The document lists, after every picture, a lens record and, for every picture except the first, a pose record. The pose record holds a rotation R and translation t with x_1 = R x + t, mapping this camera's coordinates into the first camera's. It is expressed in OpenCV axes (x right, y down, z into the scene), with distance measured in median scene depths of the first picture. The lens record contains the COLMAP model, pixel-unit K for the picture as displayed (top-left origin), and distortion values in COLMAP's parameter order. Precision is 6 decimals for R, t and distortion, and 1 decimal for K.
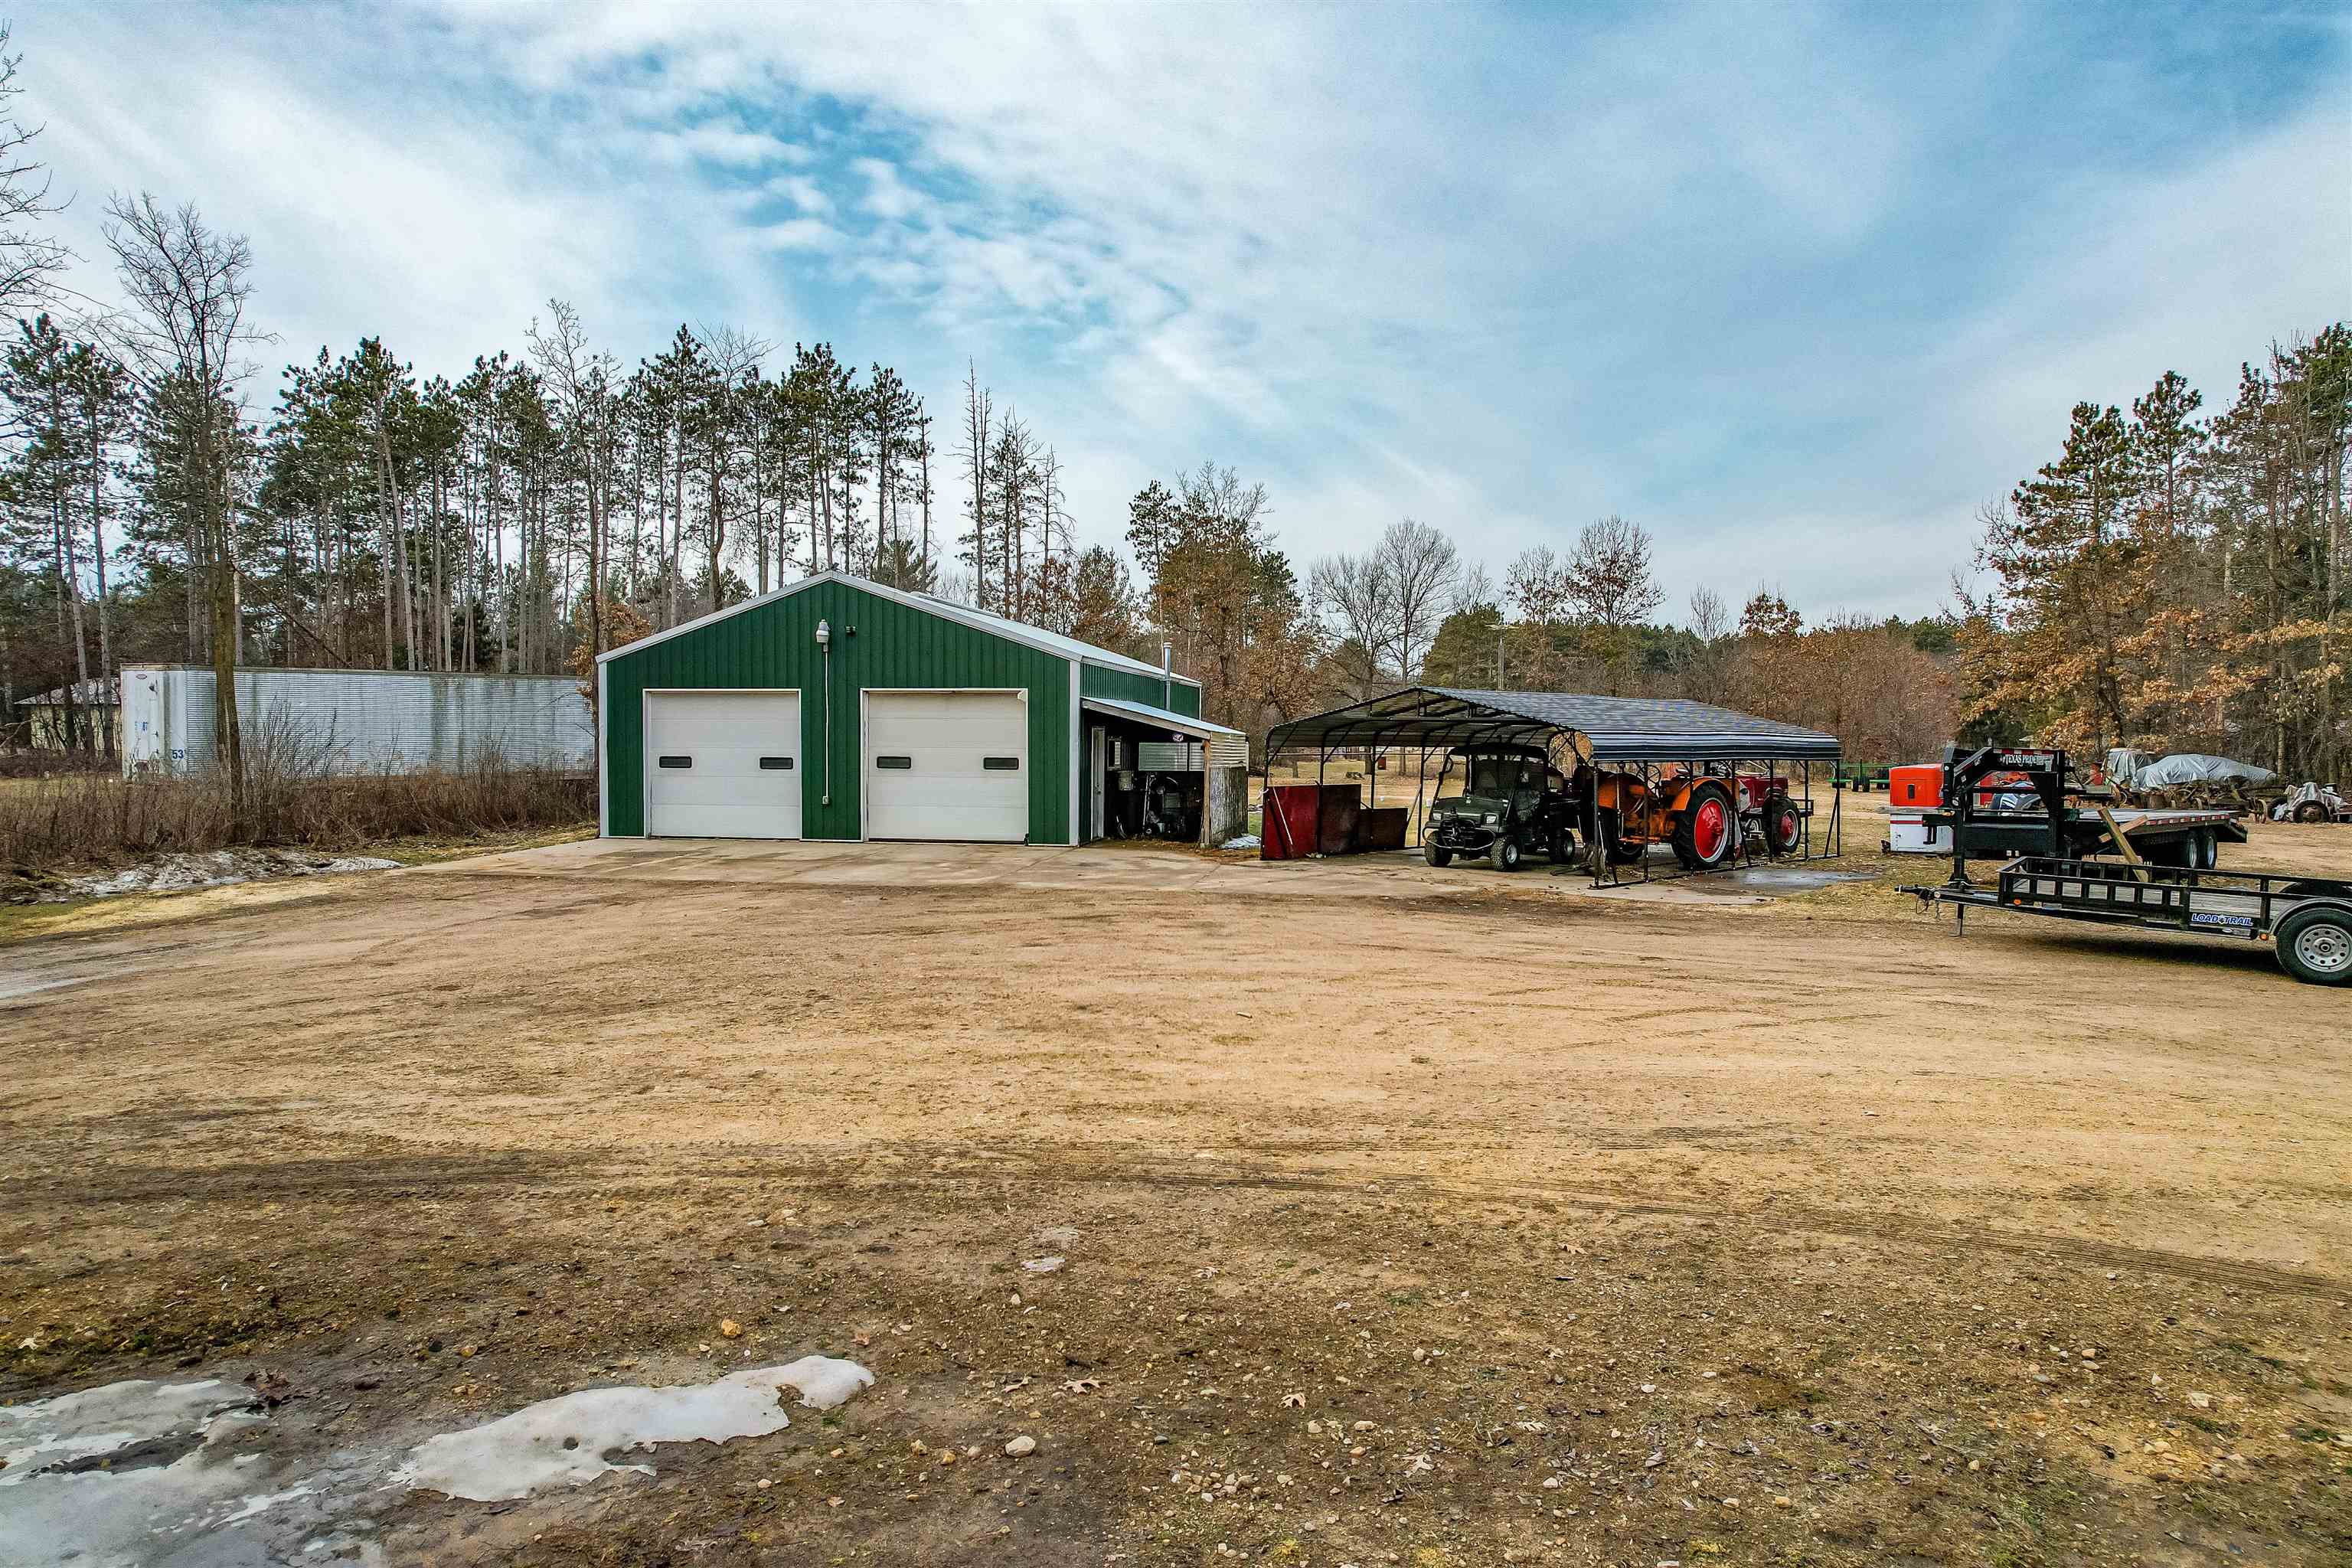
lens RADIAL K [[1502.3, 0, 1186.2], [0, 1502.3, 794.8], [0, 0, 1]] dist [-0.079961, 0.073804]
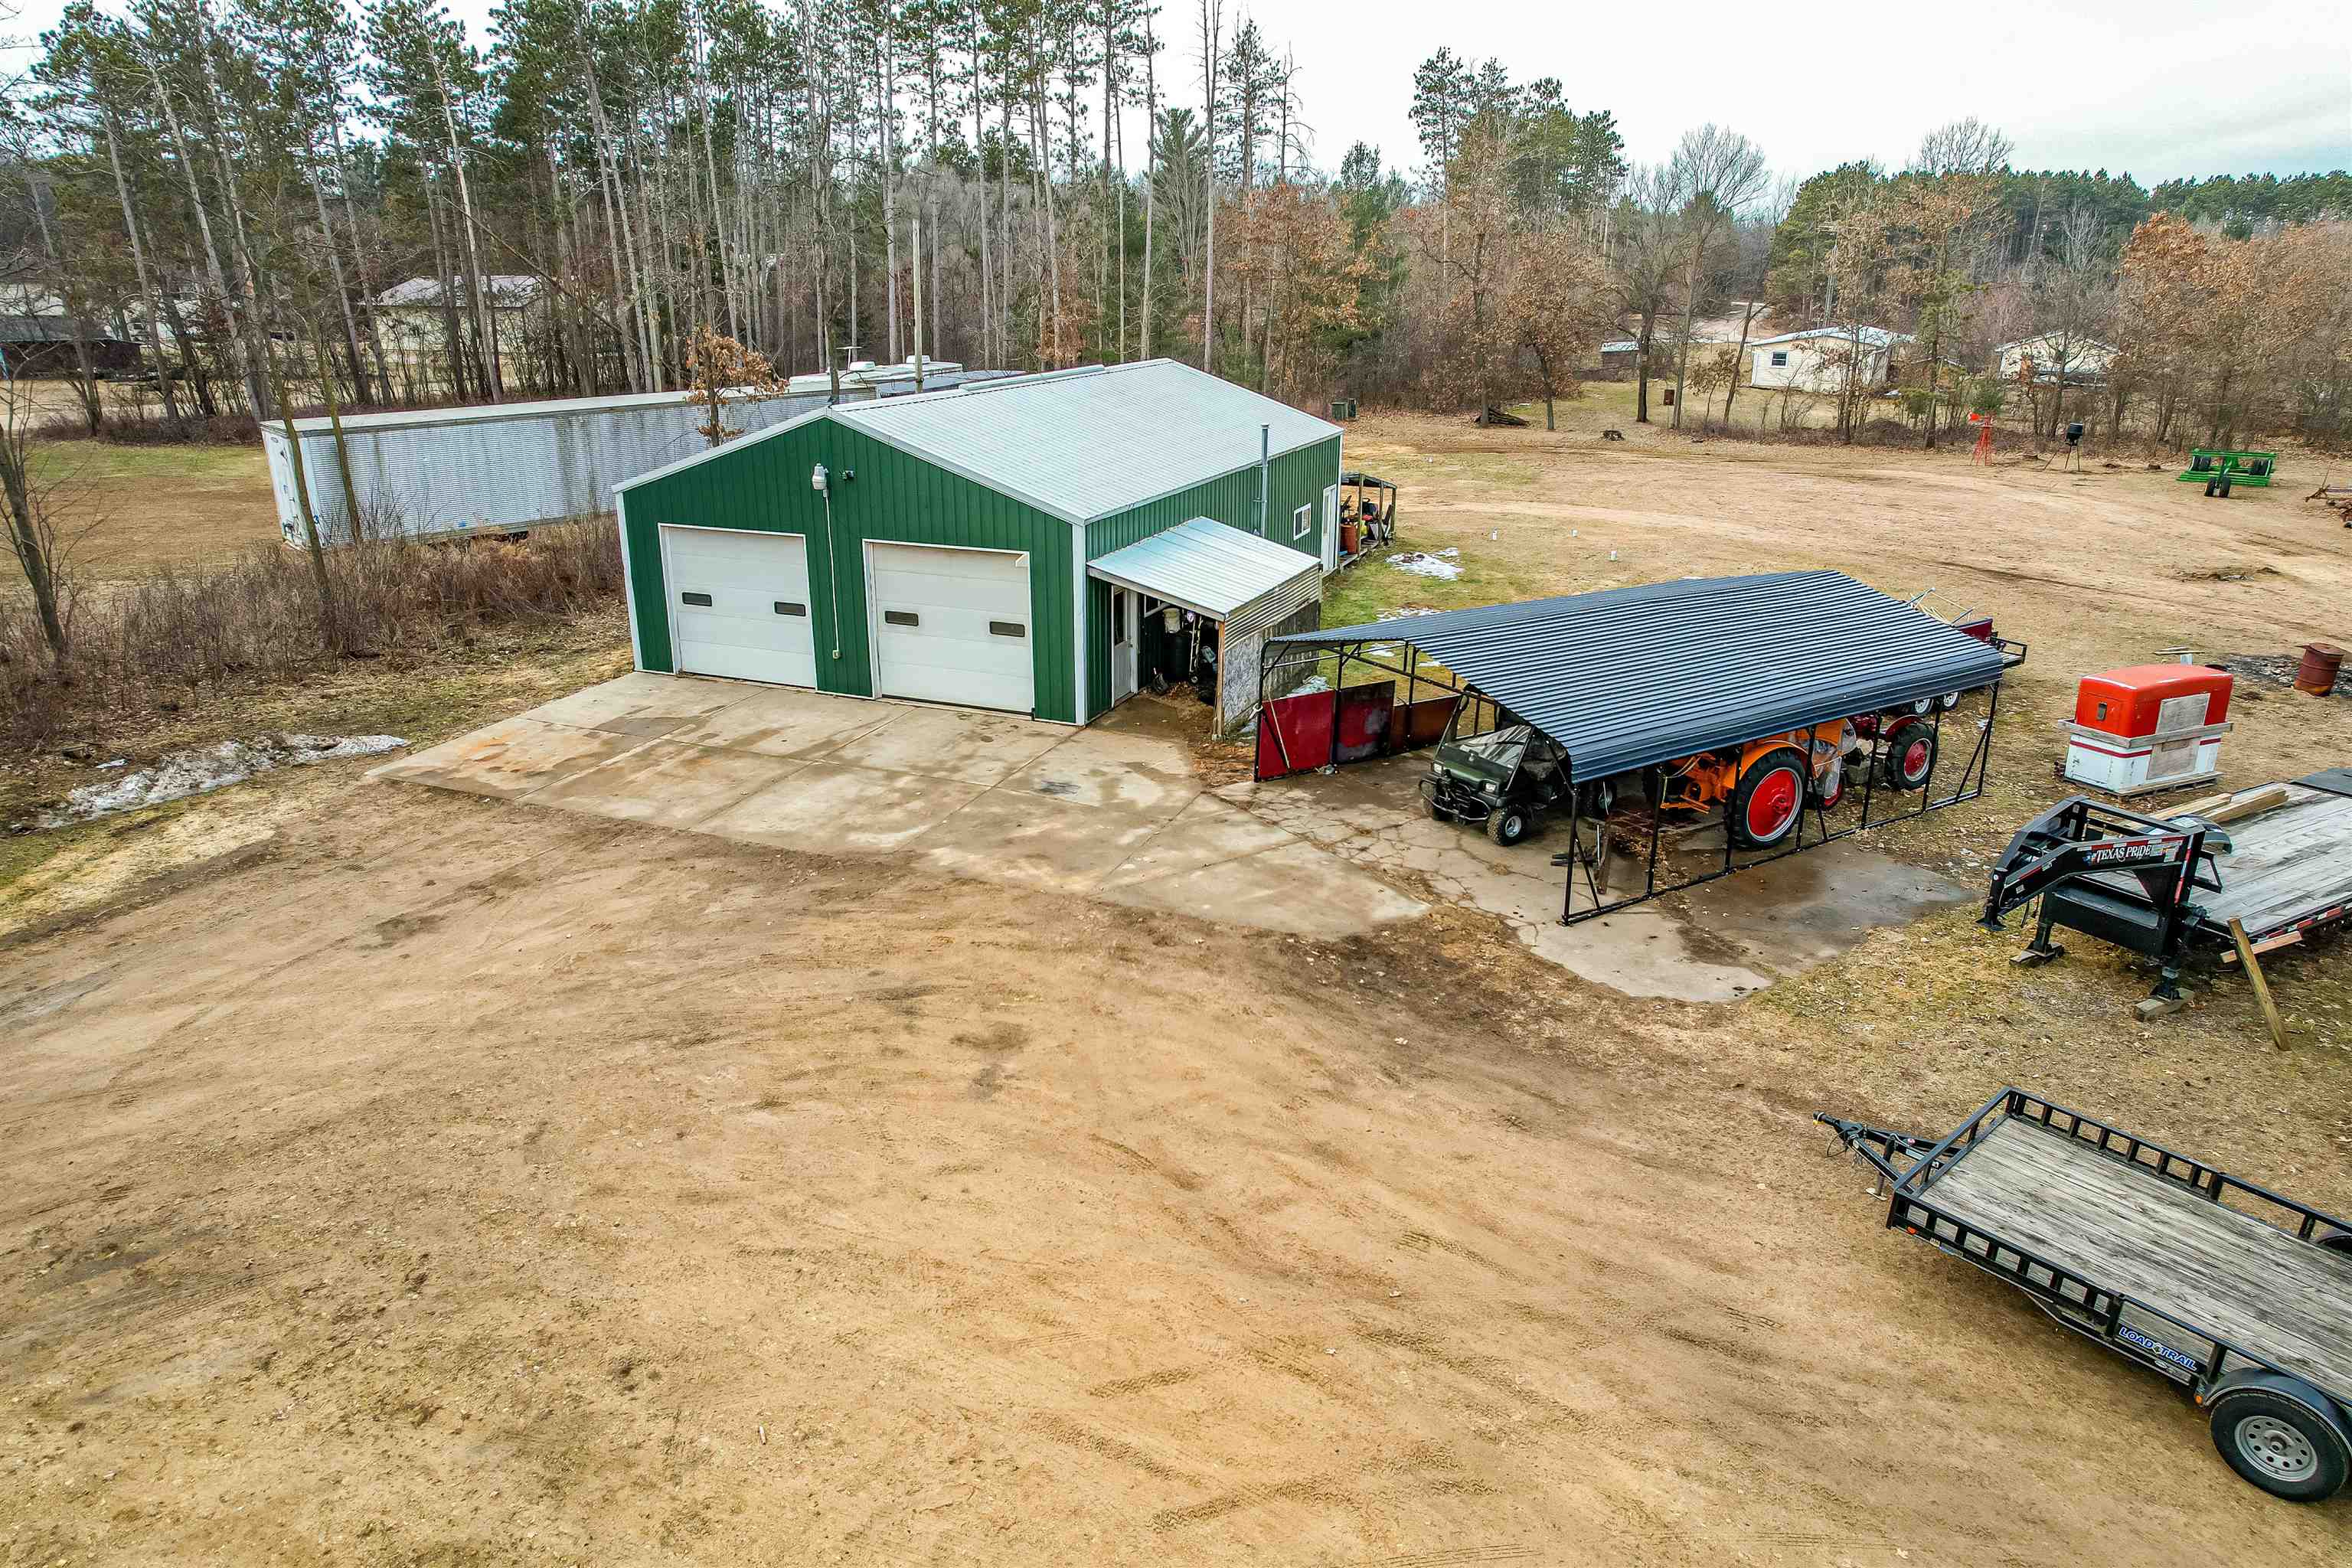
lens RADIAL K [[1502.3, 0, 1186.2], [0, 1502.3, 794.8], [0, 0, 1]] dist [-0.079961, 0.073804]
pose [[0.975672, 0.073925, -0.206394, 0.111574], [-0.009611, 0.954952, 0.296605, -0.122190], [0.219023, -0.287406, 0.932431, 0.088079]]
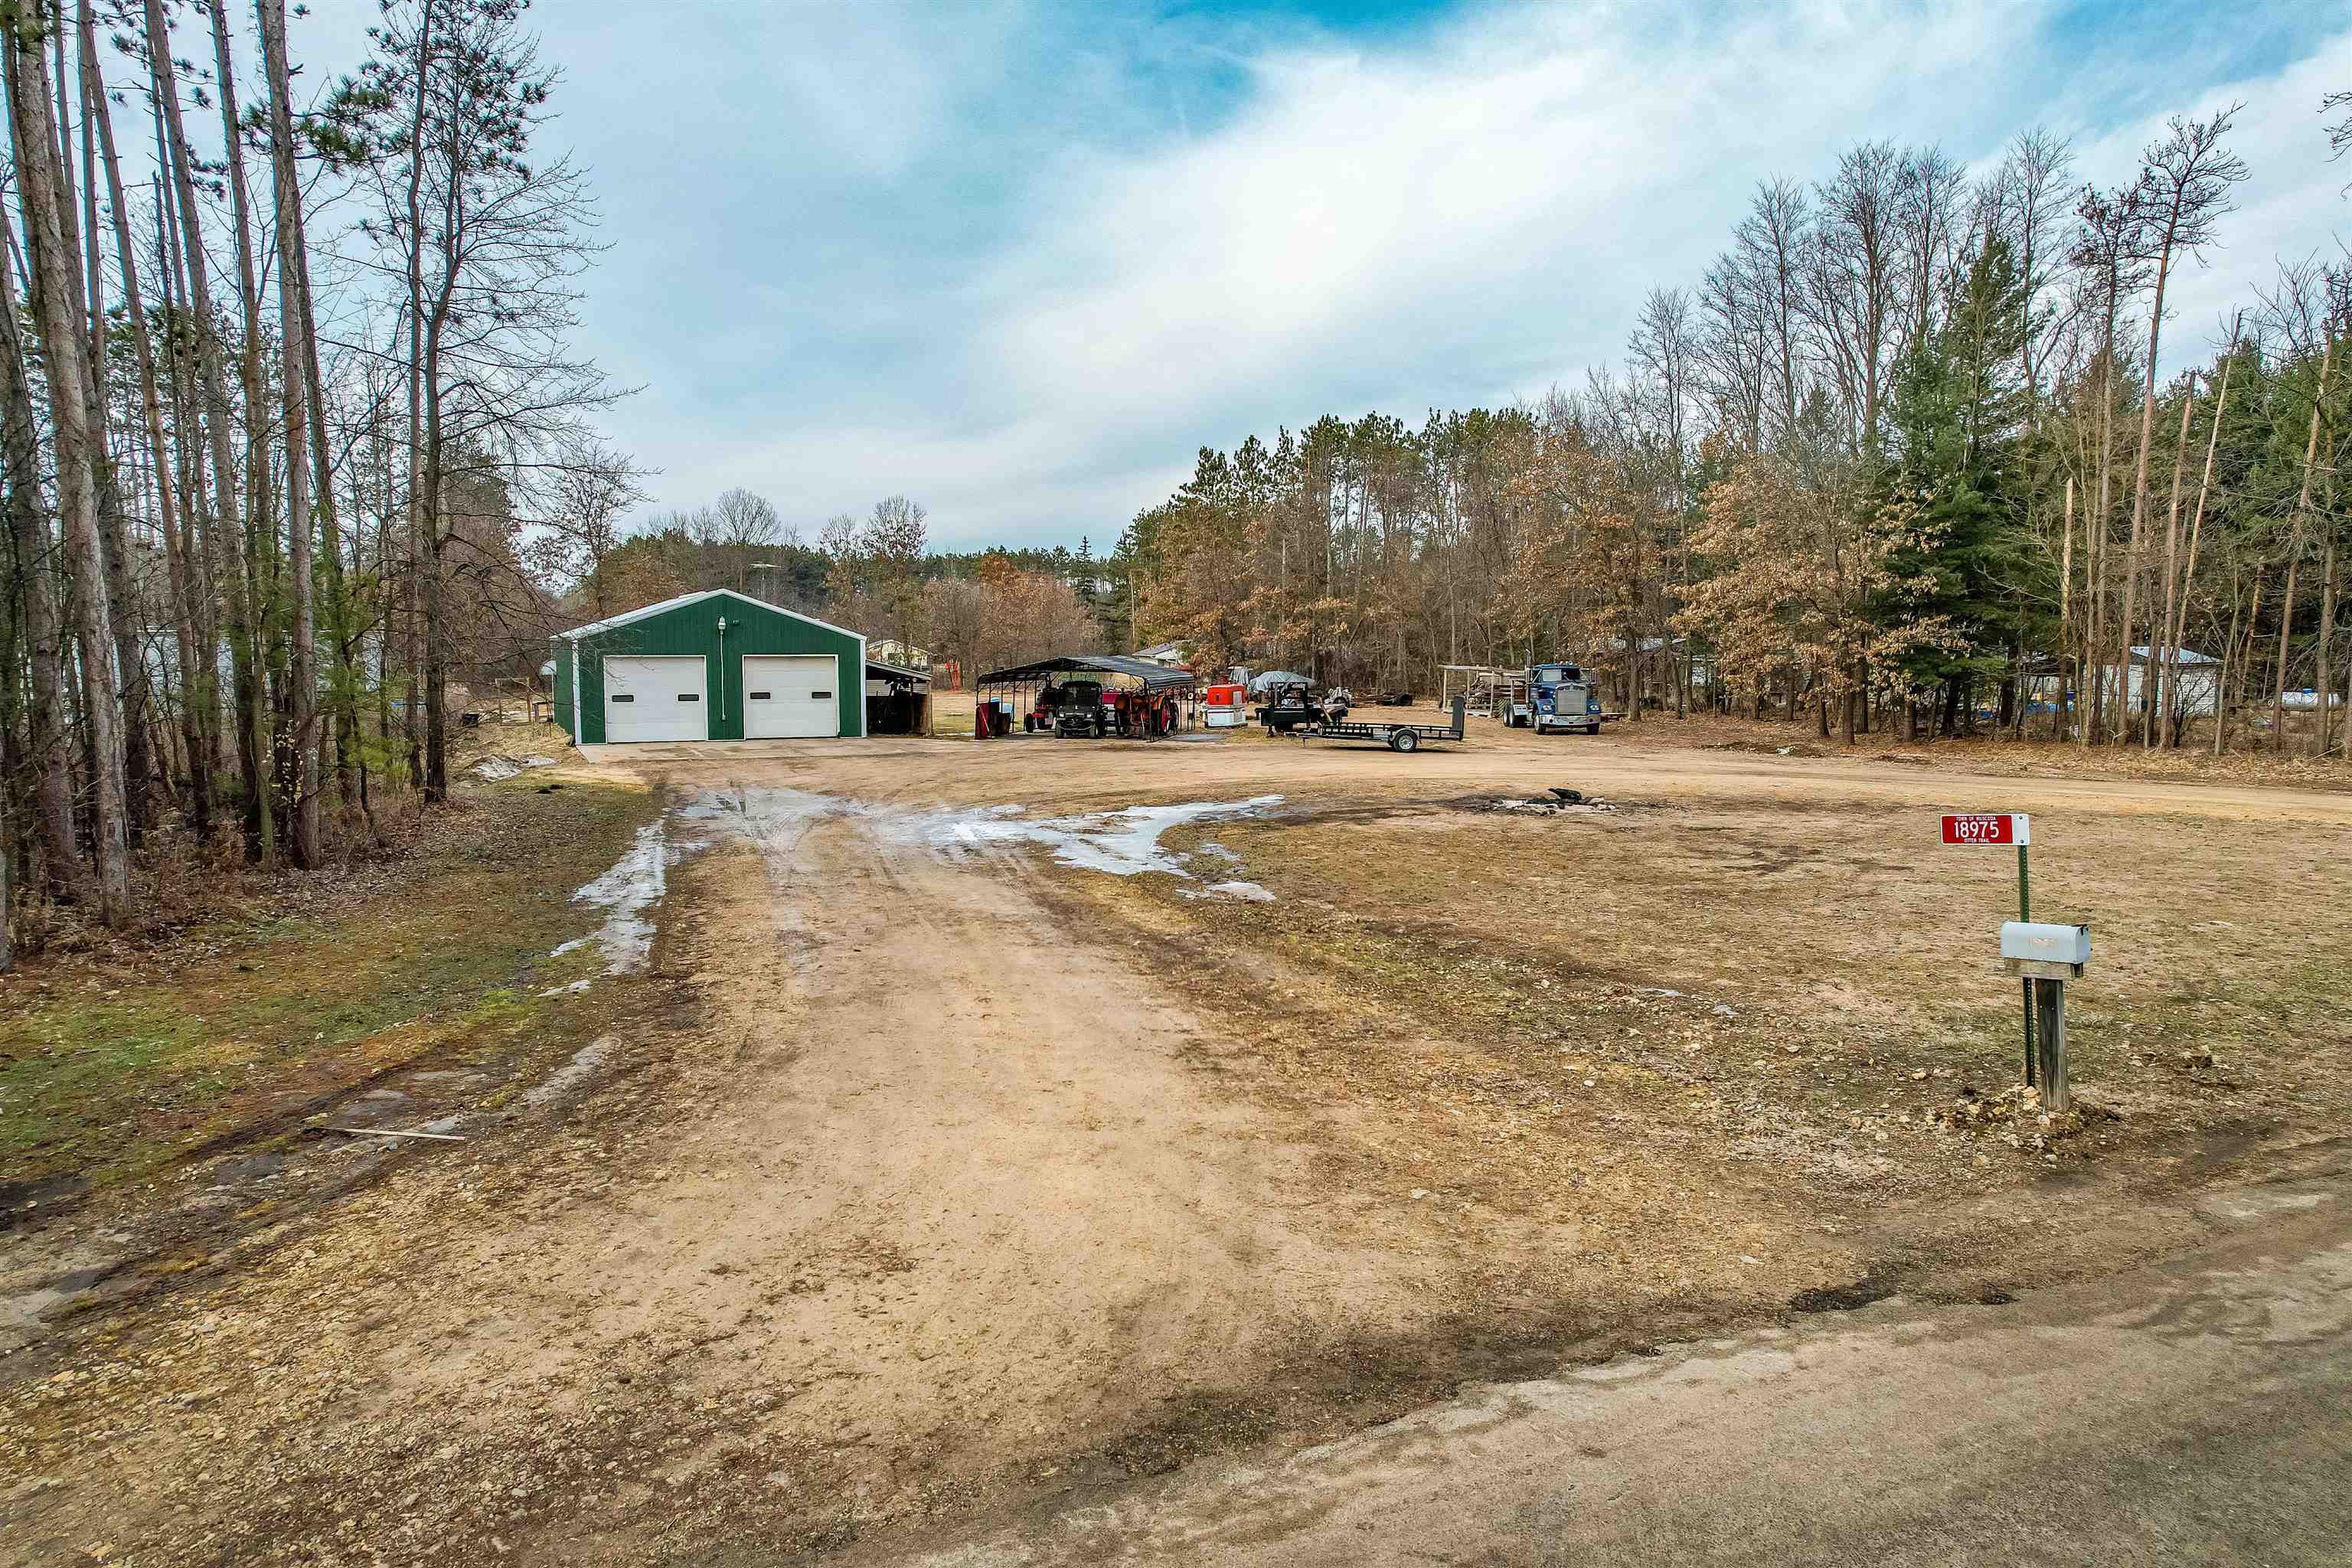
lens RADIAL K [[1502.3, 0, 1186.2], [0, 1502.3, 794.8], [0, 0, 1]] dist [-0.079961, 0.073804]
pose [[0.823632, -0.059512, 0.563993, -0.500449], [0.023839, 0.997233, 0.070413, -0.010731], [-0.566623, -0.044550, 0.822772, -0.490748]]
